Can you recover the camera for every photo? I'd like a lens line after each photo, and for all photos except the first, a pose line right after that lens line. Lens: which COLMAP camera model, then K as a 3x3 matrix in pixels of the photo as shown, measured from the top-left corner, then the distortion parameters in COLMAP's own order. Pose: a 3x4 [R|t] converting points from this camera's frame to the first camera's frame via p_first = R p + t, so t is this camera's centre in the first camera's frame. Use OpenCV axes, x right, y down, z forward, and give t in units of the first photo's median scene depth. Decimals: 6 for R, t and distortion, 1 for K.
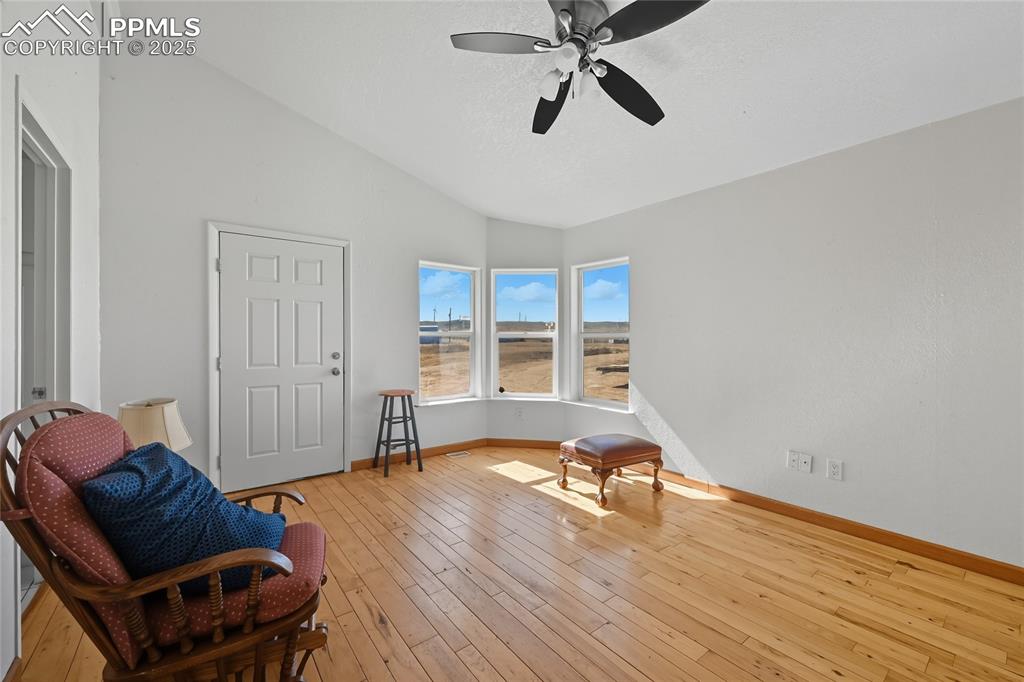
lens RADIAL K [[408.1, 0, 508.4], [0, 408.1, 340.4], [0, 0, 1]] dist [-0.000559, -0.000055]
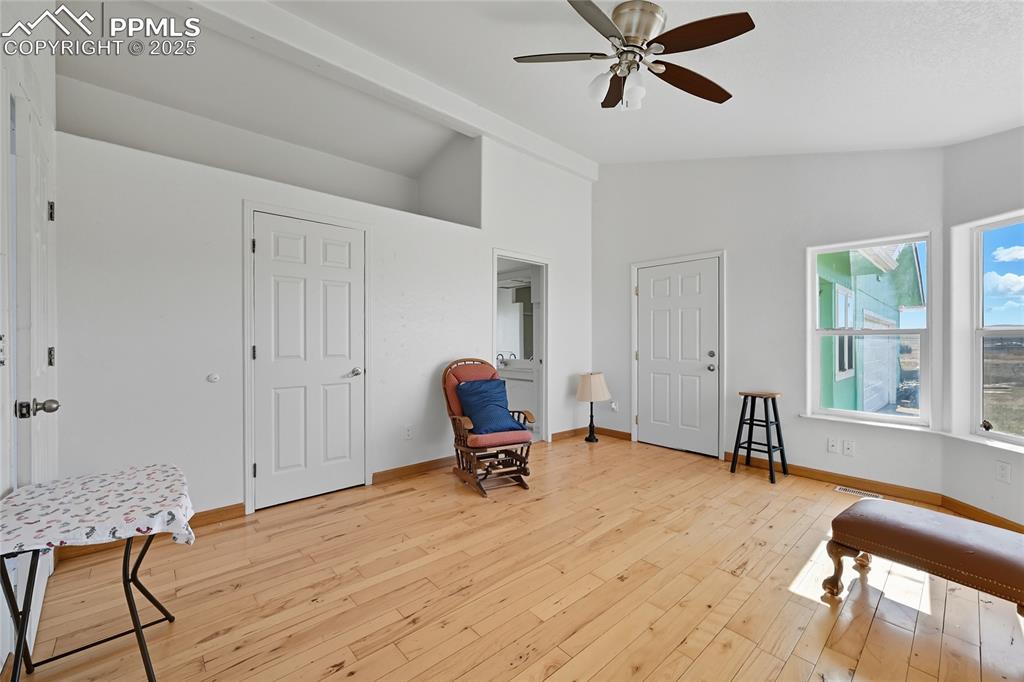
lens RADIAL K [[408.1, 0, 509.3], [0, 408.1, 340.1], [0, 0, 1]] dist [-0.000559, -0.000055]
pose [[0.073337, -0.001361, -0.997306, 0.655890], [-0.006392, 0.999978, -0.001835, 0.004555], [0.997287, 0.006509, 0.073327, 0.343170]]
